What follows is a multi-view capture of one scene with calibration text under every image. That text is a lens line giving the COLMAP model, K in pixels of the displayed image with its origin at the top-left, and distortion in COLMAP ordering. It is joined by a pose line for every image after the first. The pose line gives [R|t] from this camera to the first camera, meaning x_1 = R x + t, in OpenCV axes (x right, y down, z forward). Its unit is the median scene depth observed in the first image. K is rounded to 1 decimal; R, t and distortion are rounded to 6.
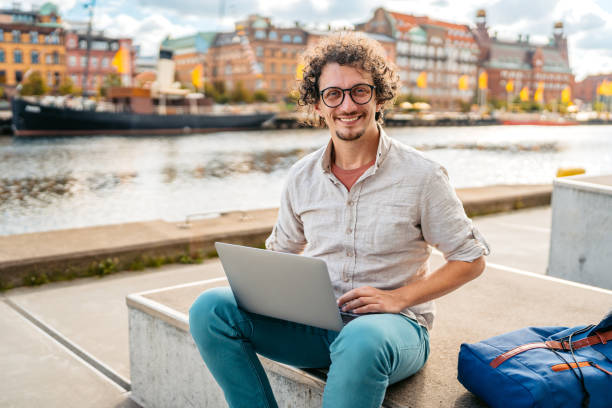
lens RADIAL K [[629.8, 0, 305.2], [0, 629.8, 196.1], [0, 0, 1]] dist [0.011961, 0.019093]
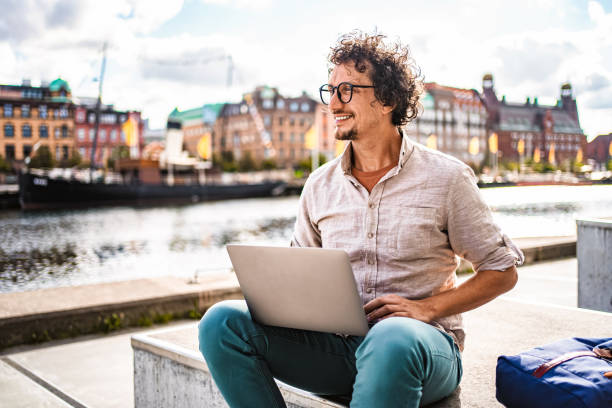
lens RADIAL K [[642.8, 0, 305.4], [0, 642.8, 198.5], [0, 0, 1]] dist [0.003289, 0.065762]
pose [[0.999606, -0.023957, -0.014627, -0.000260], [0.022292, 0.994228, -0.104949, 0.002433], [0.017057, 0.104582, 0.994370, 0.001288]]
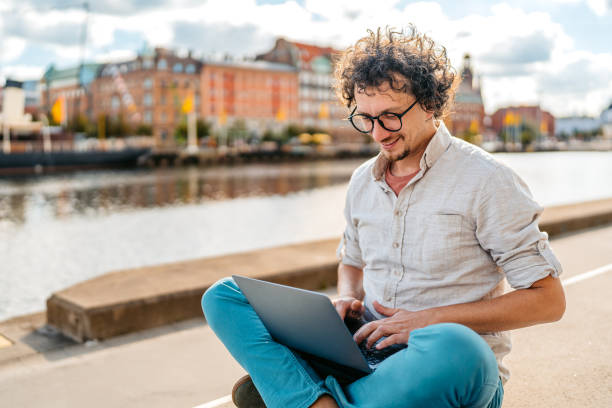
lens RADIAL K [[613.2, 0, 309.3], [0, 613.2, 193.2], [0, 0, 1]] dist [0.007917, 0.039851]
pose [[0.995368, -0.021896, 0.093611, 0.090186], [0.027168, 0.998093, -0.055423, -0.013149], [-0.092219, 0.057710, 0.994065, 0.112893]]
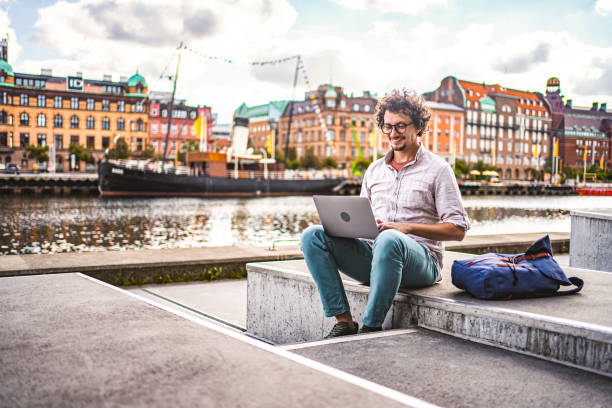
lens RADIAL K [[633.8, 0, 307.3], [0, 633.8, 196.8], [0, 0, 1]] dist [0.021591, 0.049435]
pose [[0.994472, 0.015592, -0.103842, 0.000576], [-0.026460, 0.994213, -0.104120, 0.006198], [0.101618, 0.106292, 0.989129, -0.020132]]
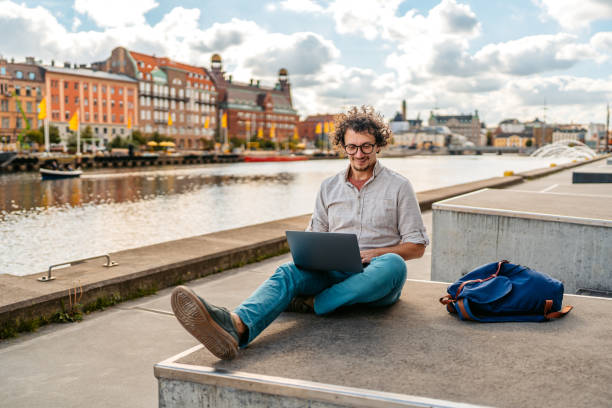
lens RADIAL K [[607.5, 0, 306.0], [0, 607.5, 204.0], [0, 0, 1]] dist [-0.008027, 0.025636]
pose [[0.913733, -0.046116, 0.403689, -0.016354], [0.064072, 0.997461, -0.031079, -0.000435], [-0.401231, 0.054263, 0.914368, 0.007246]]
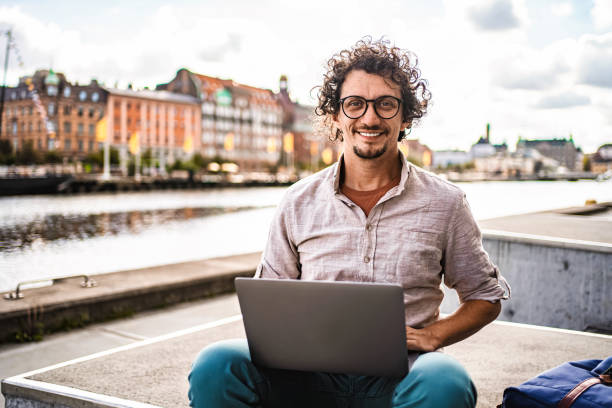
lens RADIAL K [[655.6, 0, 305.8], [0, 655.6, 193.1], [0, 0, 1]] dist [-0.015593, 0.126291]
pose [[0.954433, -0.009717, 0.298266, -0.006996], [0.040961, 0.994276, -0.098681, 0.001166], [-0.295600, 0.106402, 0.949368, 0.004444]]
